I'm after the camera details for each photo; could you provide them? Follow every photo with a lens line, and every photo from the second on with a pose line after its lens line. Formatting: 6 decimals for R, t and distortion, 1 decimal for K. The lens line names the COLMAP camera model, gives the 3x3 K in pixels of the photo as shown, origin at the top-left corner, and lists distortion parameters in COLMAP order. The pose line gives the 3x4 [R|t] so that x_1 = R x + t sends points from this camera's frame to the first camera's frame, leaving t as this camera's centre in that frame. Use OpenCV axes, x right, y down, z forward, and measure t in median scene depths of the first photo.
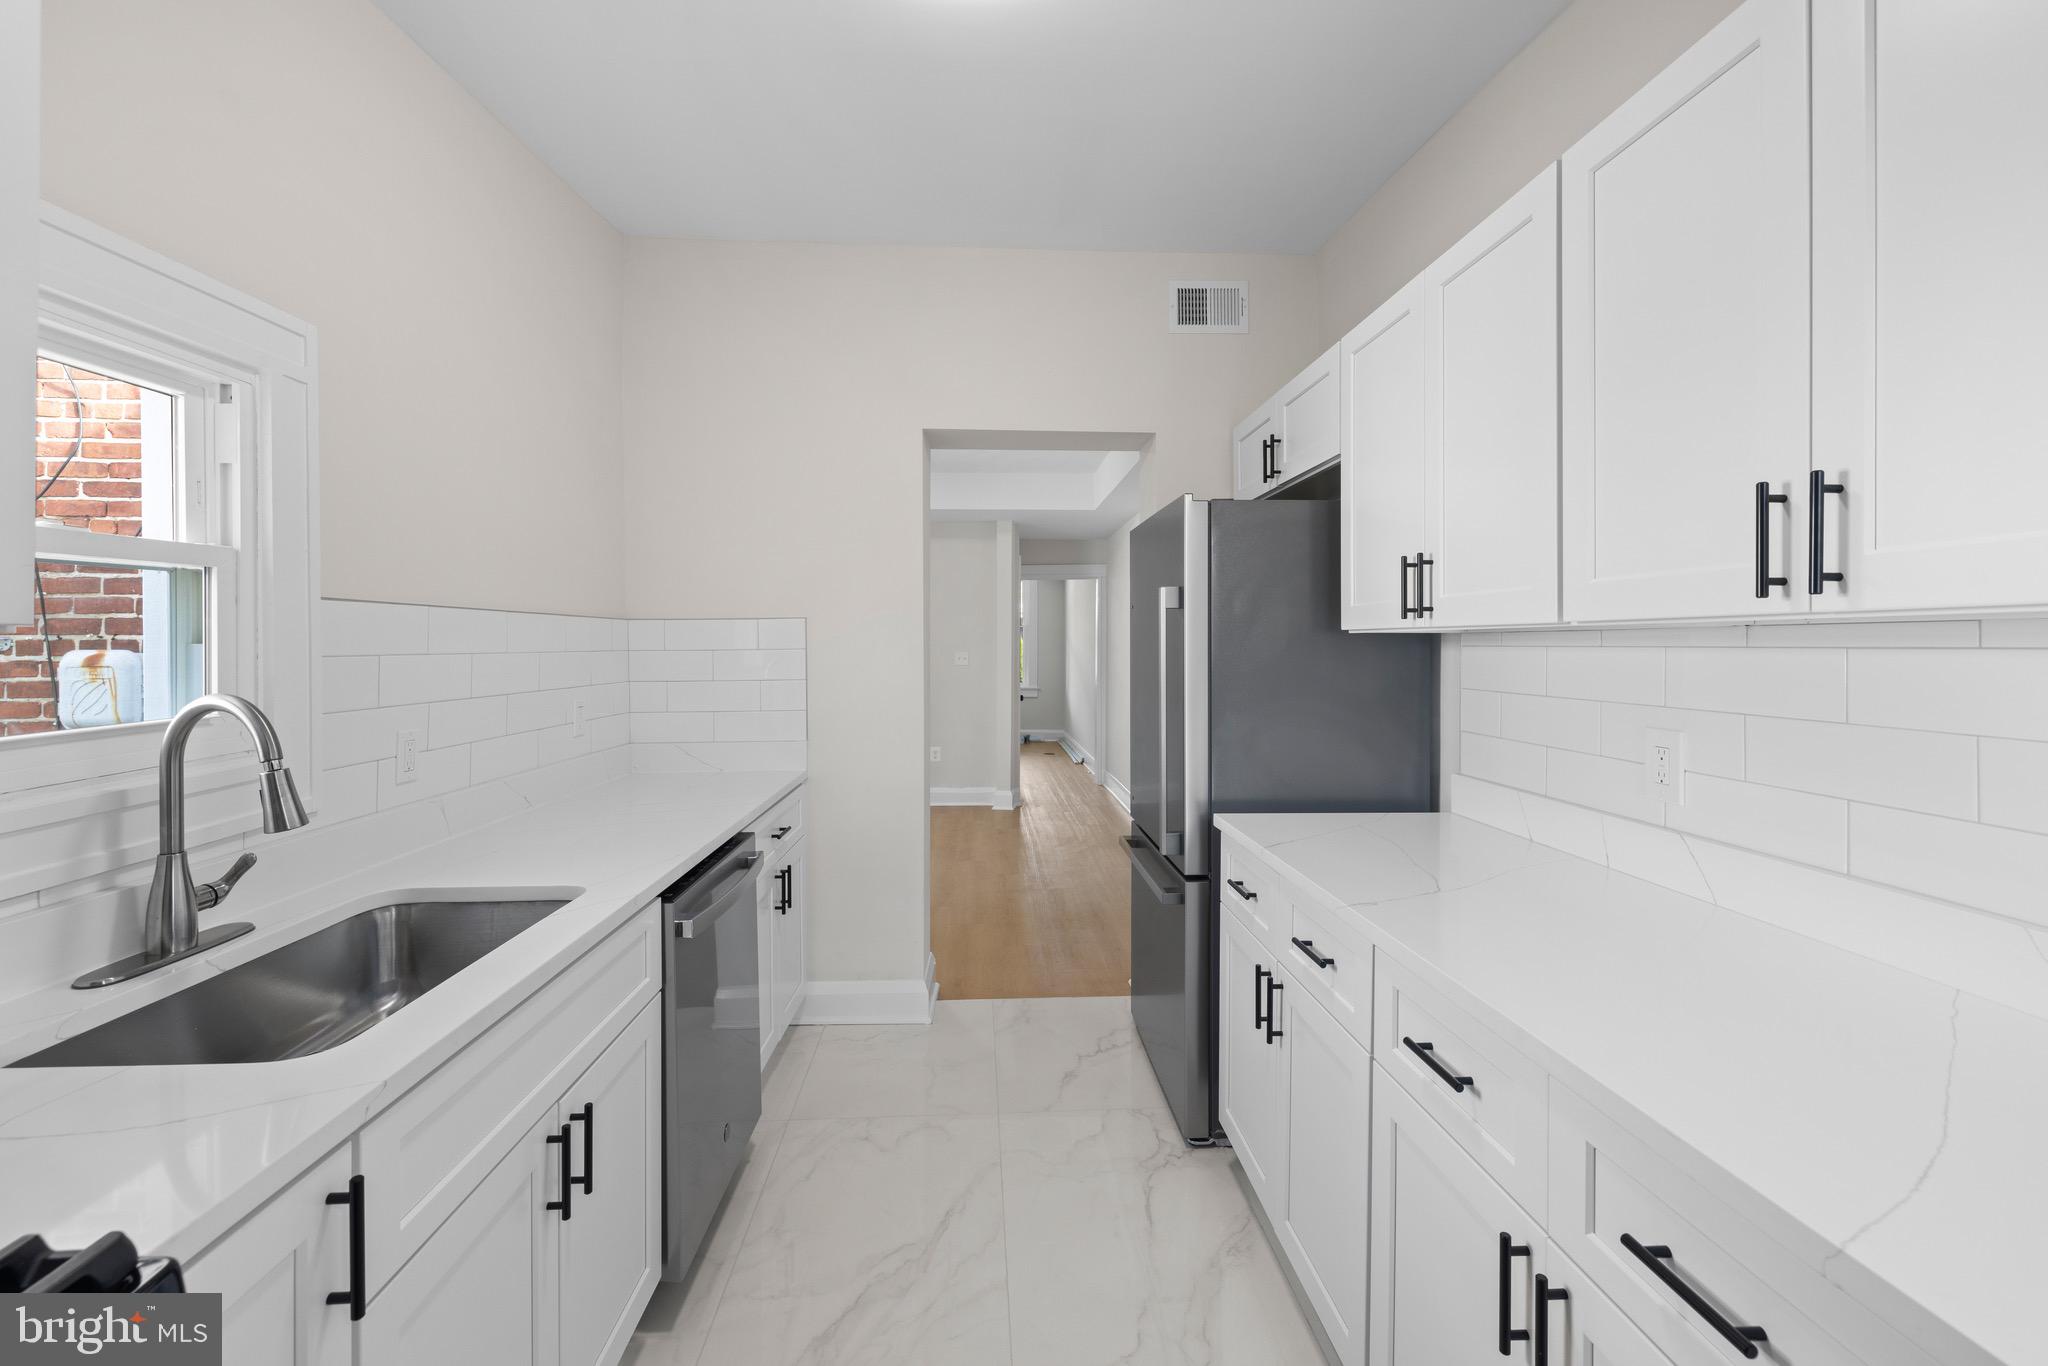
lens RADIAL K [[864.6, 0, 1008.6], [0, 864.6, 662.1], [0, 0, 1]] dist [0.000922, 0.000211]
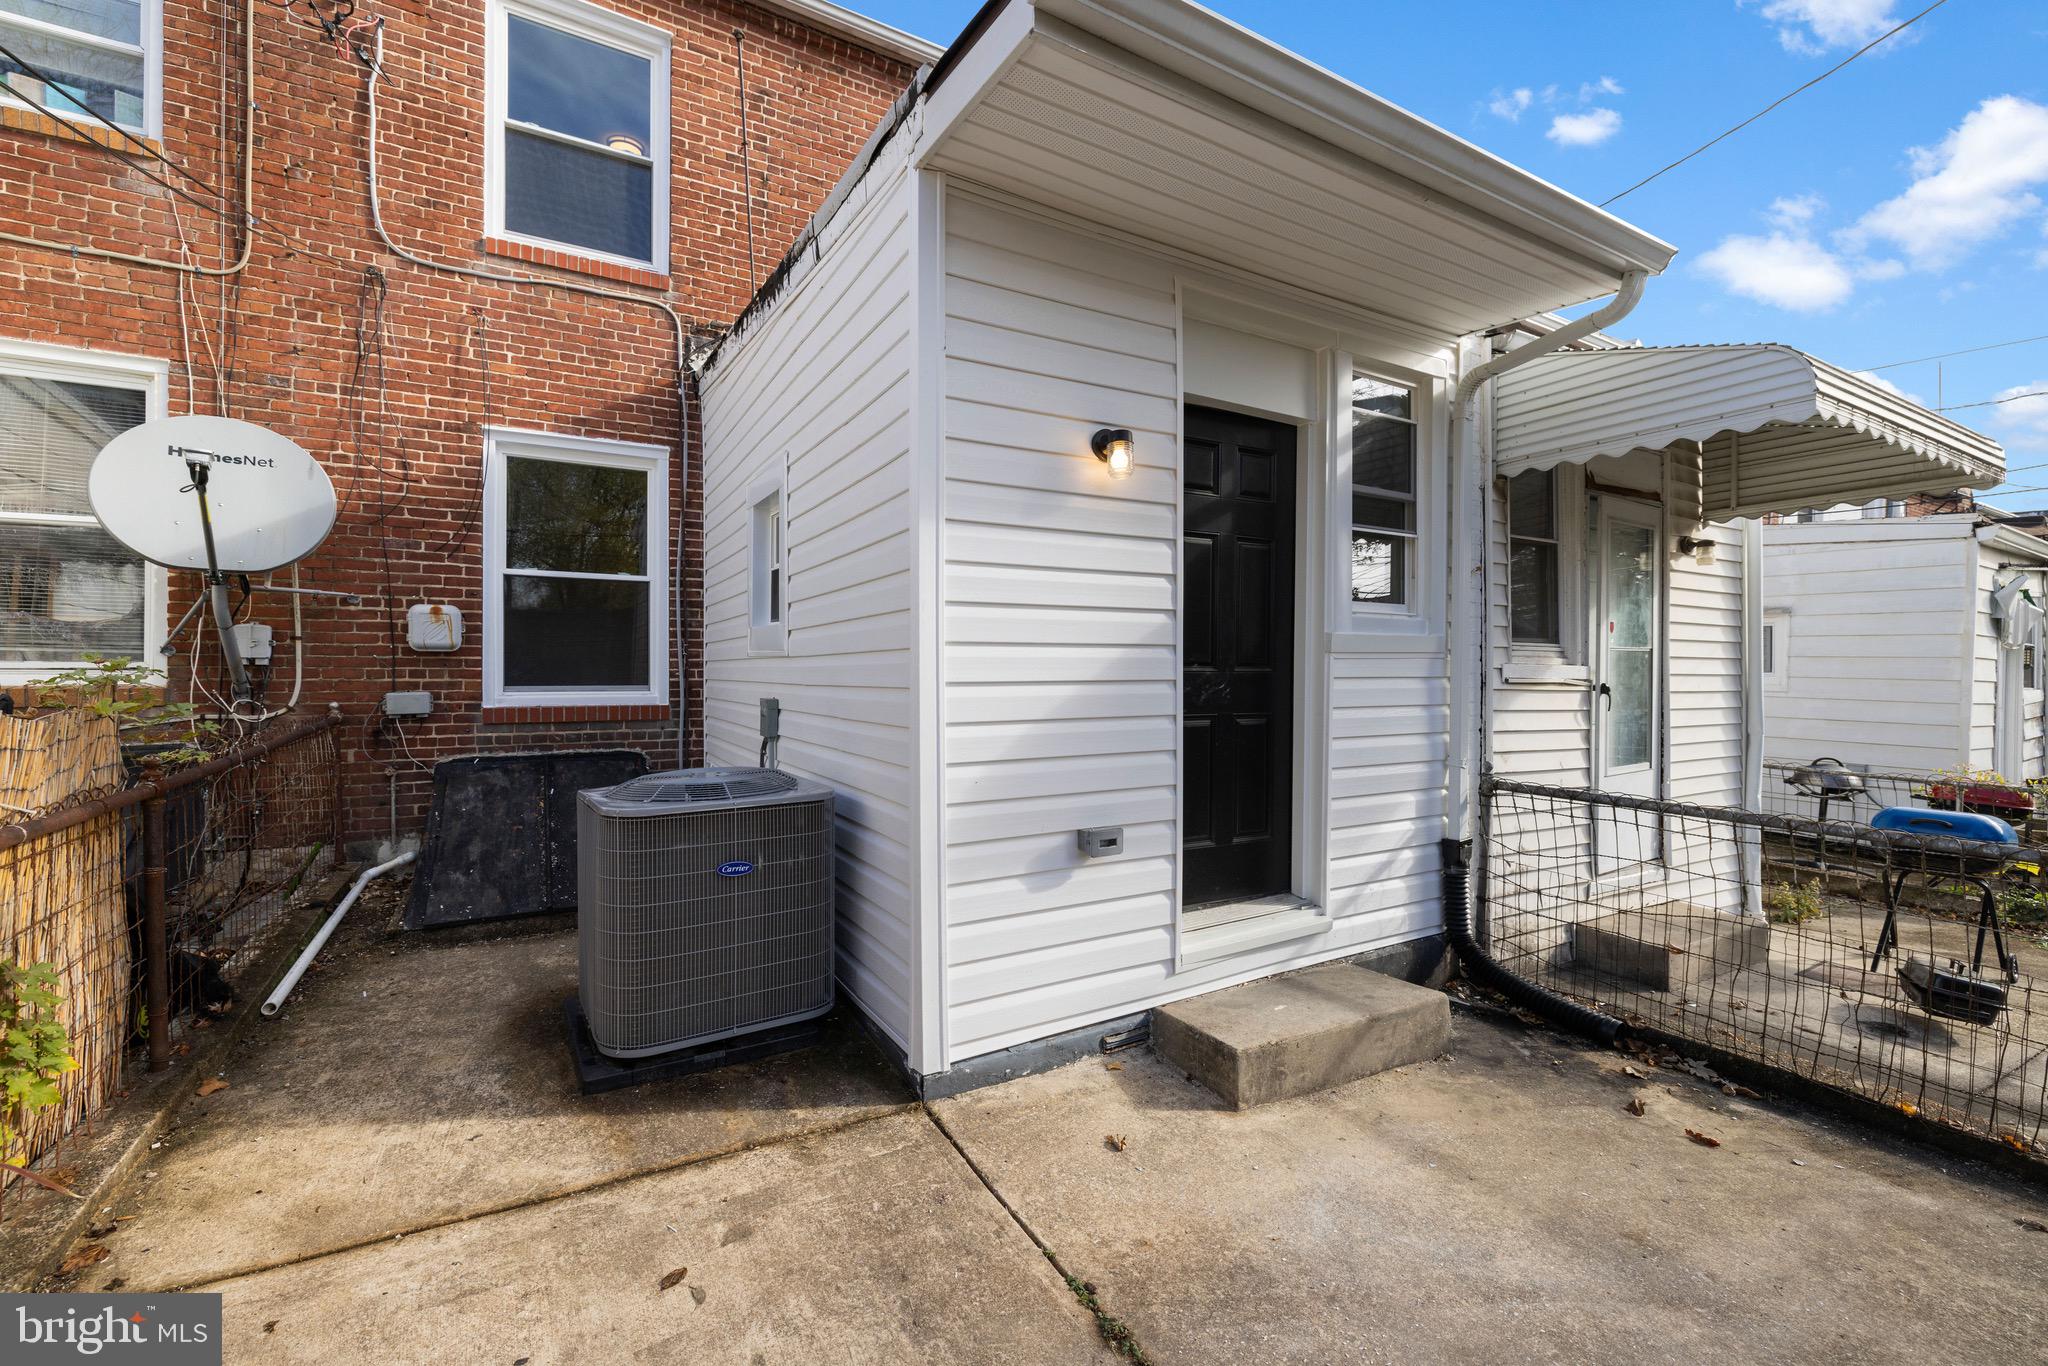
lens RADIAL K [[864.6, 0, 1031.8], [0, 864.6, 678.0], [0, 0, 1]] dist [0.000922, 0.000211]
pose [[0.887933, -0.000331, 0.459973, -0.757765], [0.000211, 1.000000, 0.000311, 0.132708], [-0.459973, -0.000179, 0.887933, -1.113189]]
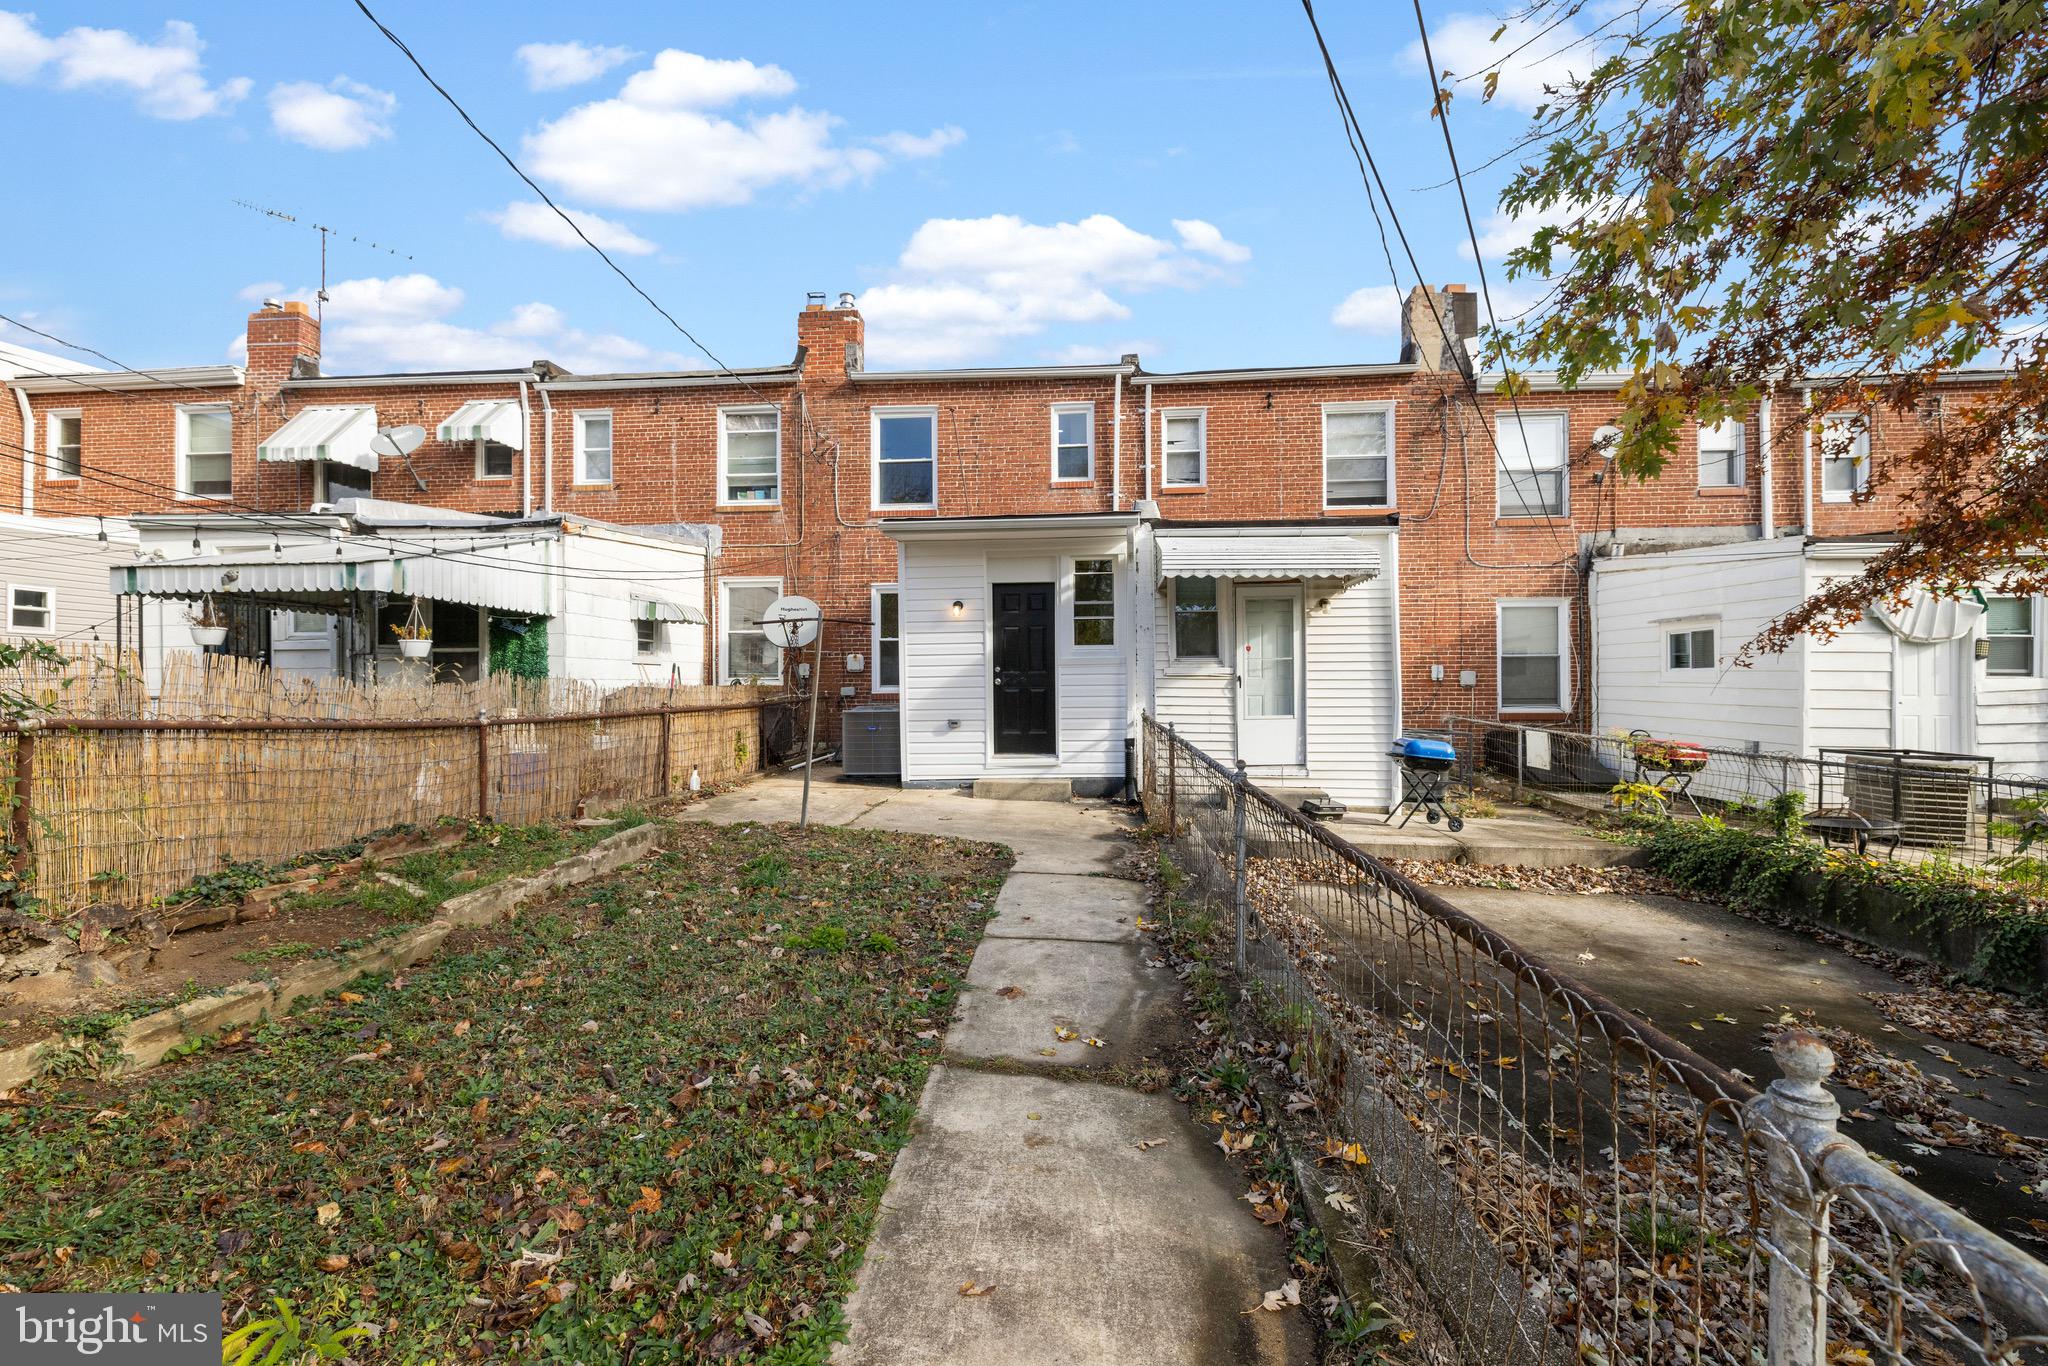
lens RADIAL K [[864.6, 0, 1015.3], [0, 864.6, 687.7], [0, 0, 1]] dist [0.000922, 0.000211]
pose [[0.993348, -0.007346, -0.114916, 0.348342], [0.006226, 0.999930, -0.010102, 0.214757], [0.114982, 0.009319, 0.993324, -3.488536]]
